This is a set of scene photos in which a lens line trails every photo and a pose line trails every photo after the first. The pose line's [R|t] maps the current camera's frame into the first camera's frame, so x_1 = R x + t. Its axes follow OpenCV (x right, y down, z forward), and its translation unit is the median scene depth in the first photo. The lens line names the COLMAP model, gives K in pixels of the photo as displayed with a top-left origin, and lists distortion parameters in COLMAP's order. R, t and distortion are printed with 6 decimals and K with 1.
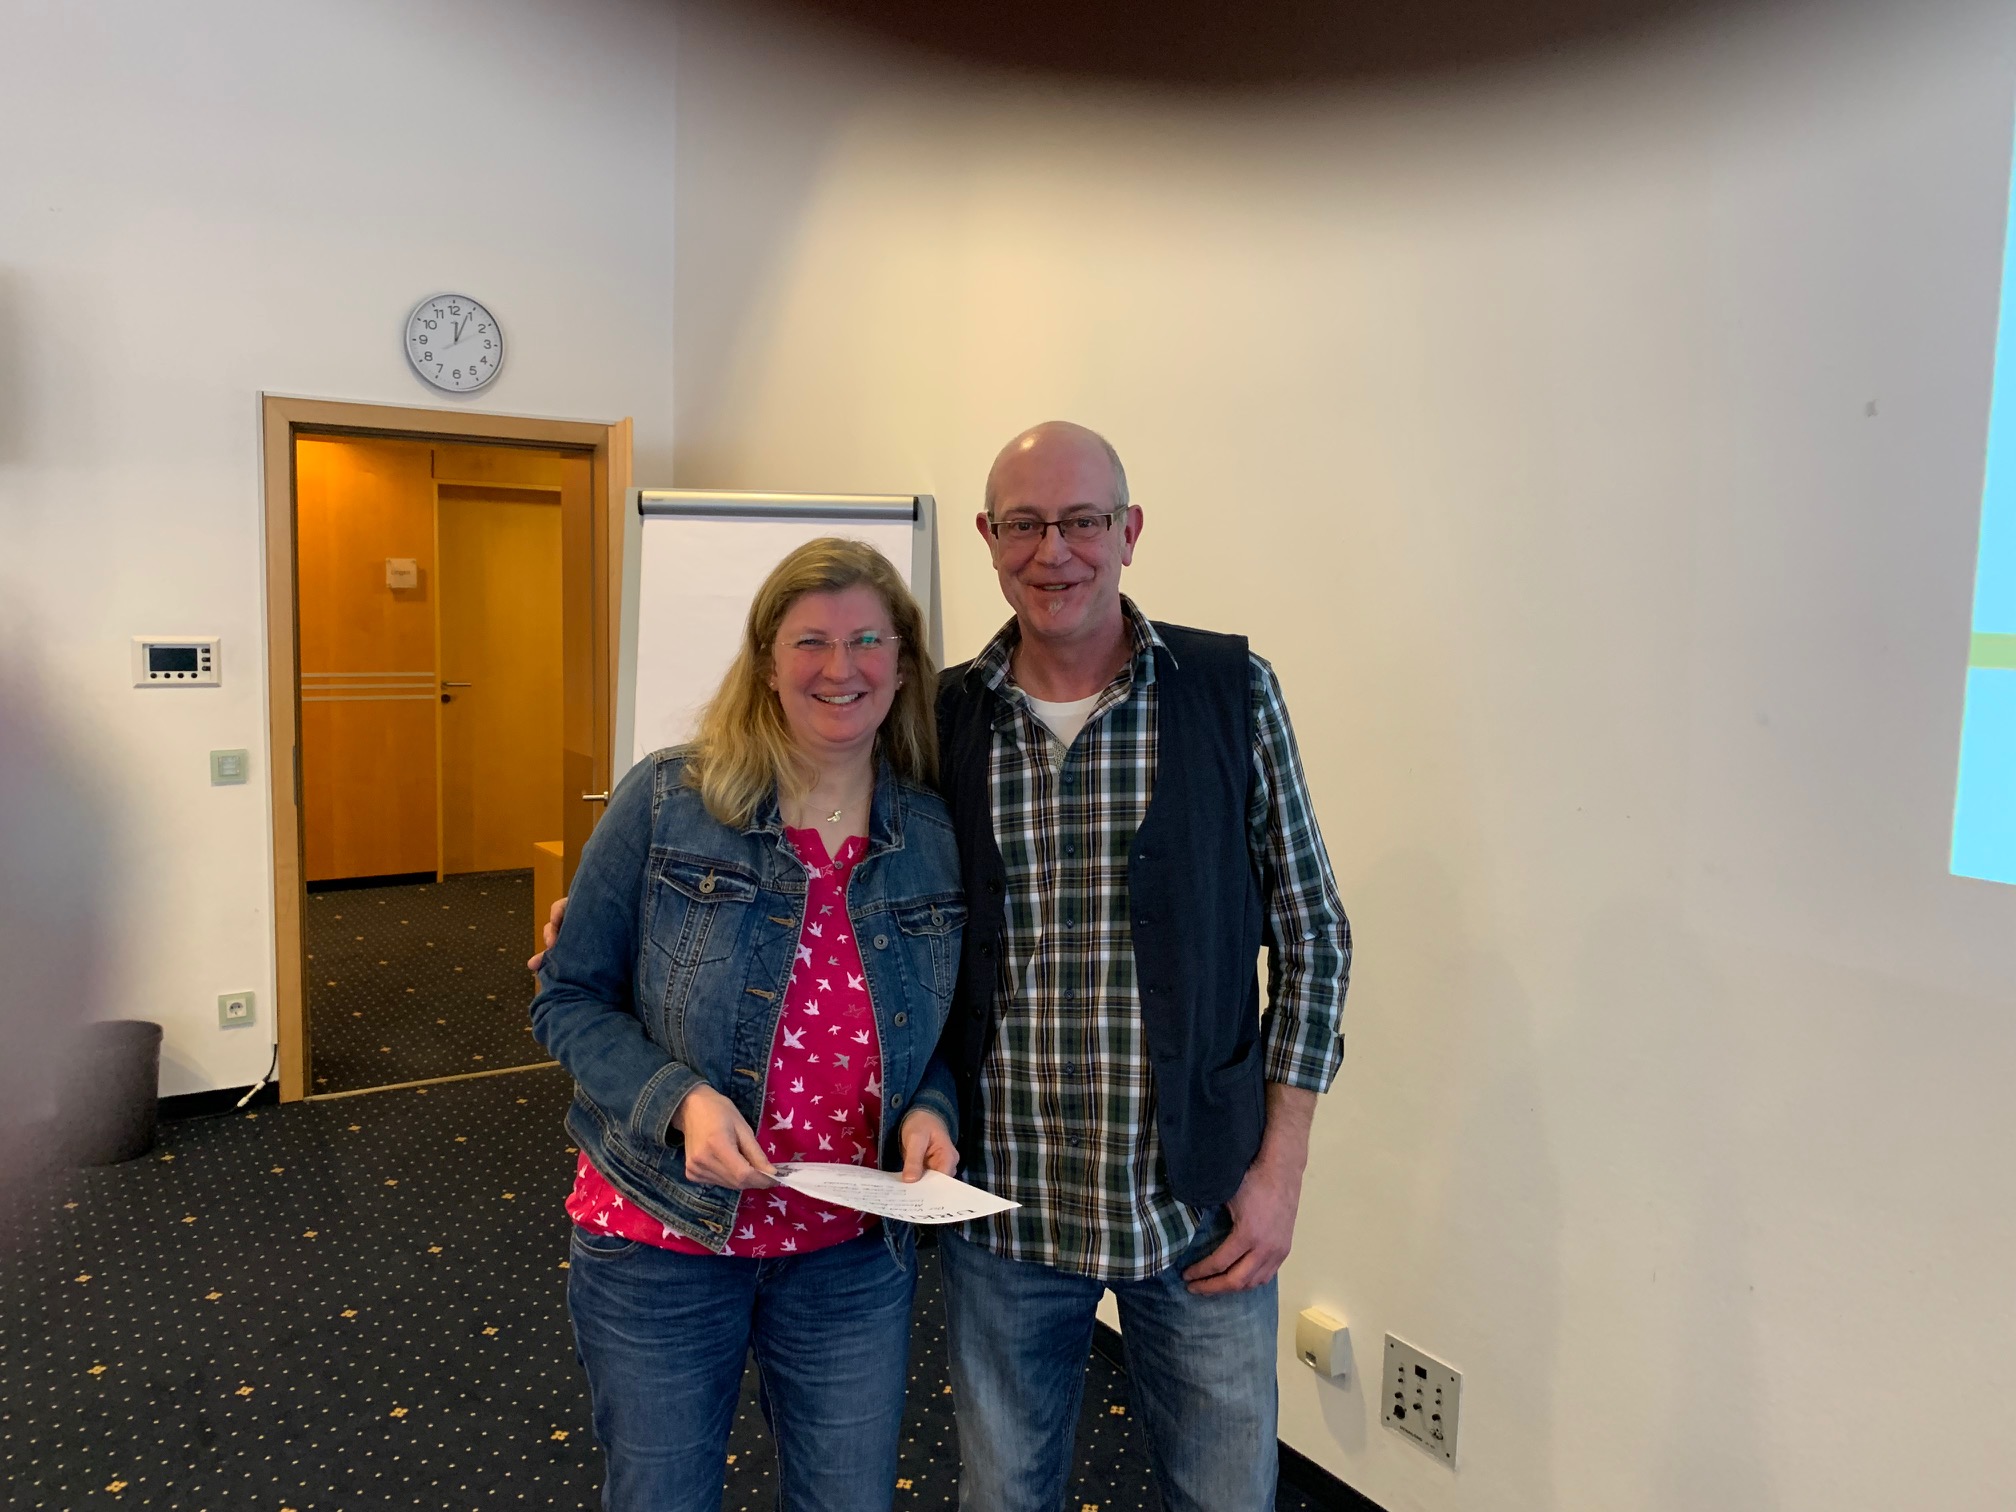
lens RADIAL K [[1549.2, 0, 1001.6], [0, 1549.2, 749.5], [0, 0, 1]] dist [0.075888, -0.134941]
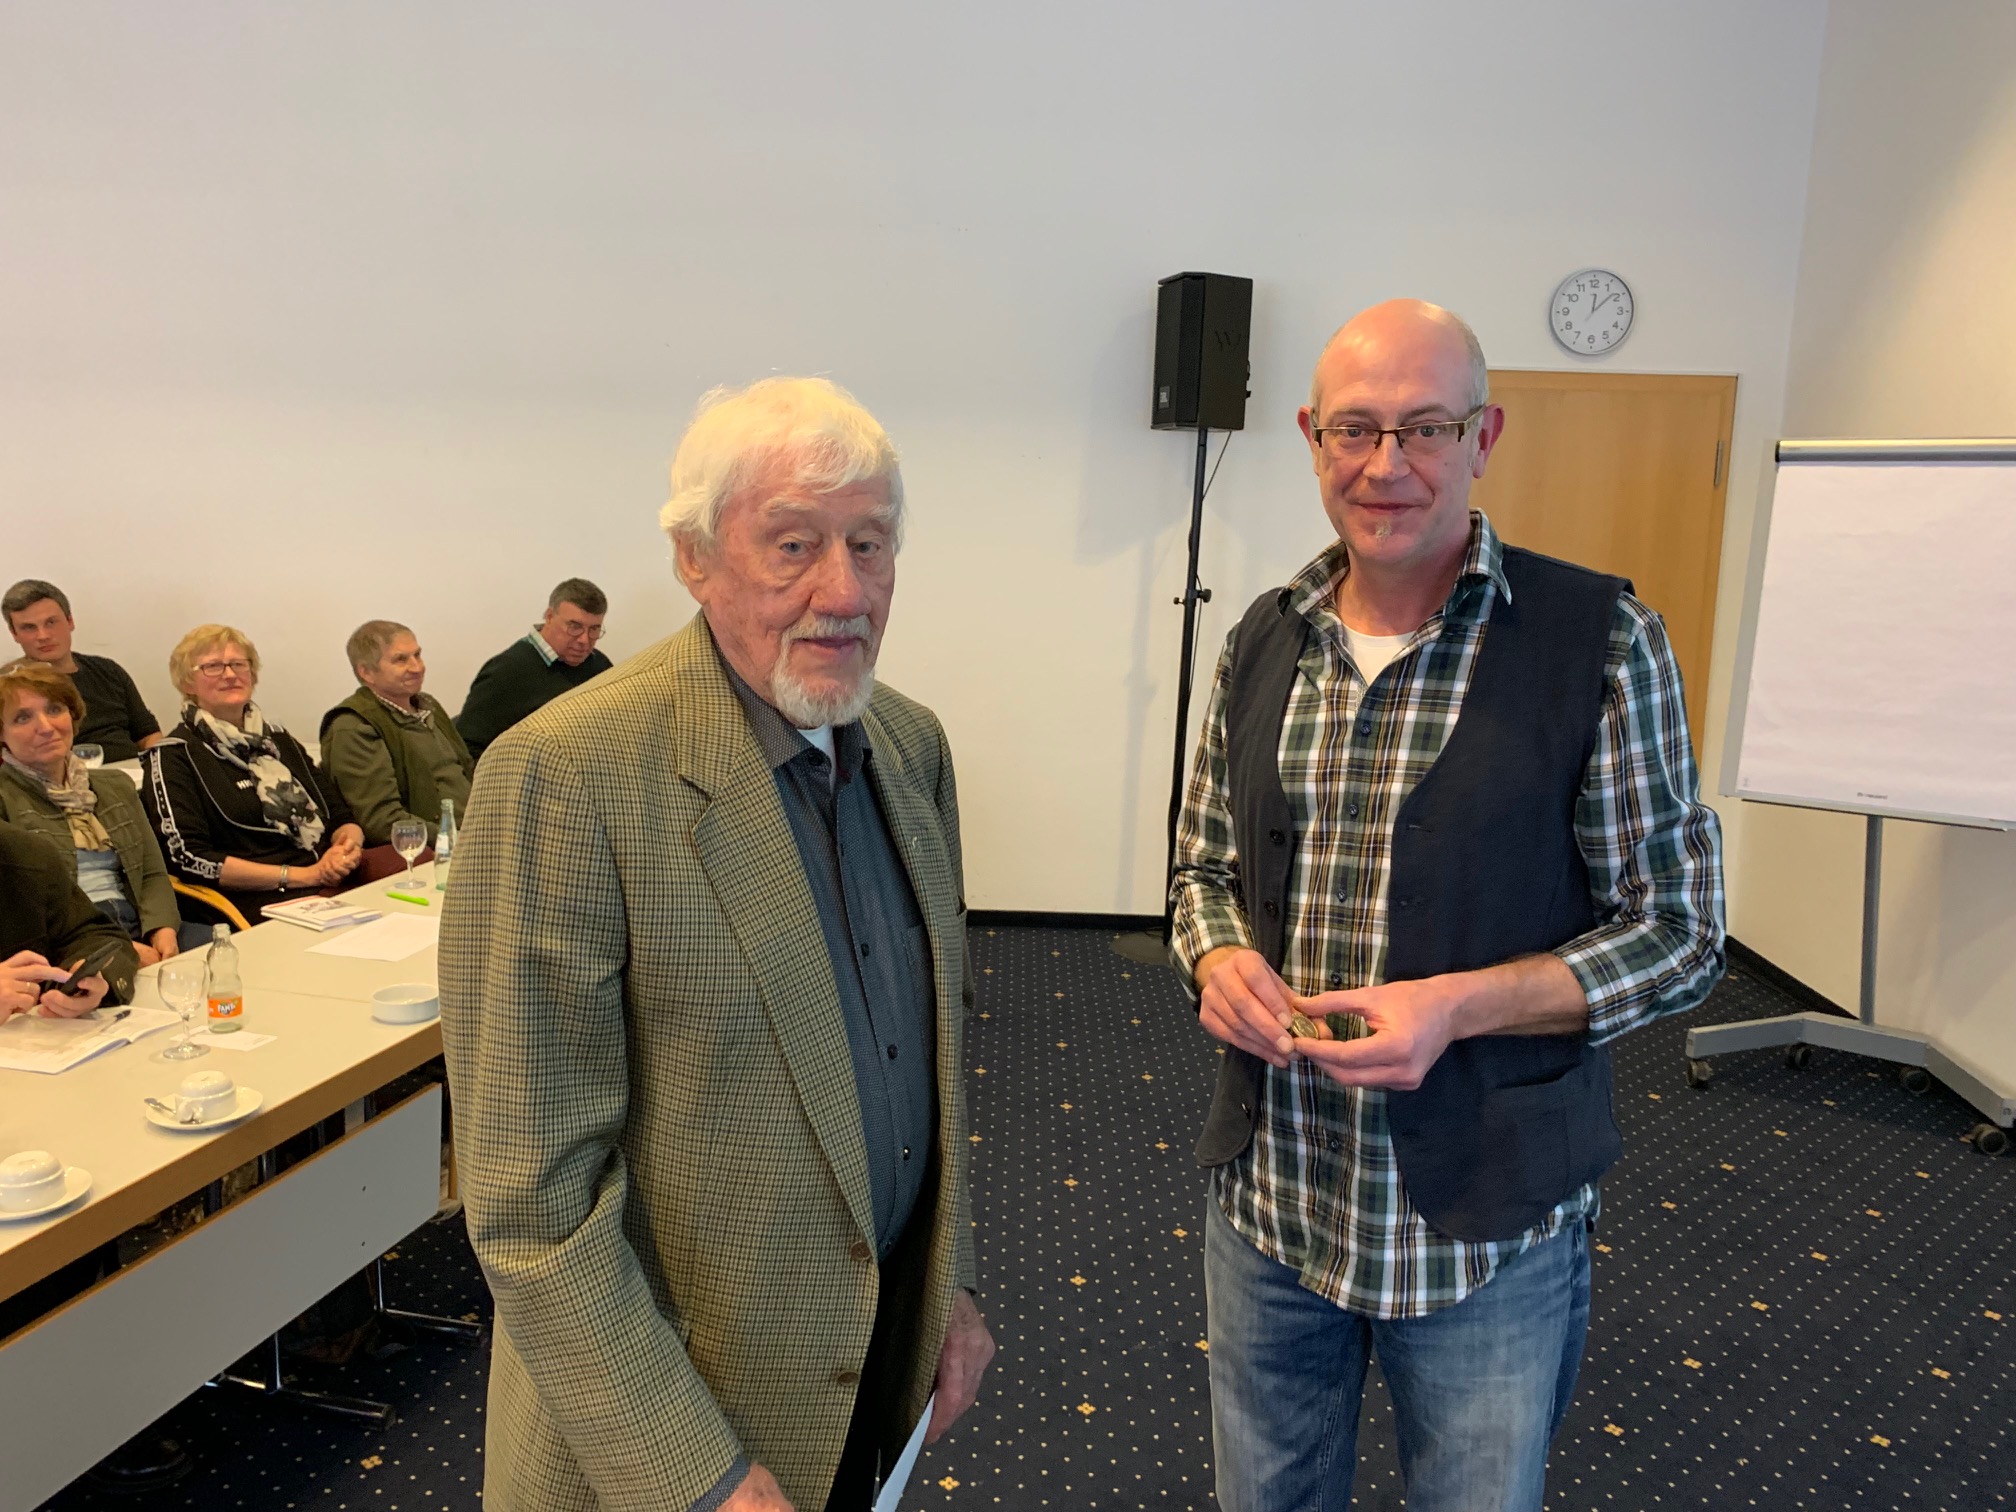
lens RADIAL K [[1563.3, 0, 1008.0], [0, 1563.3, 756.0], [0, 0, 1]] dist [0.103216, -0.150880]
pose [[0.827686, 0.090083, -0.553915, -0.030641], [-0.067770, 0.995853, 0.060690, 0.024931], [0.557085, -0.012694, 0.830358, -0.225698]]
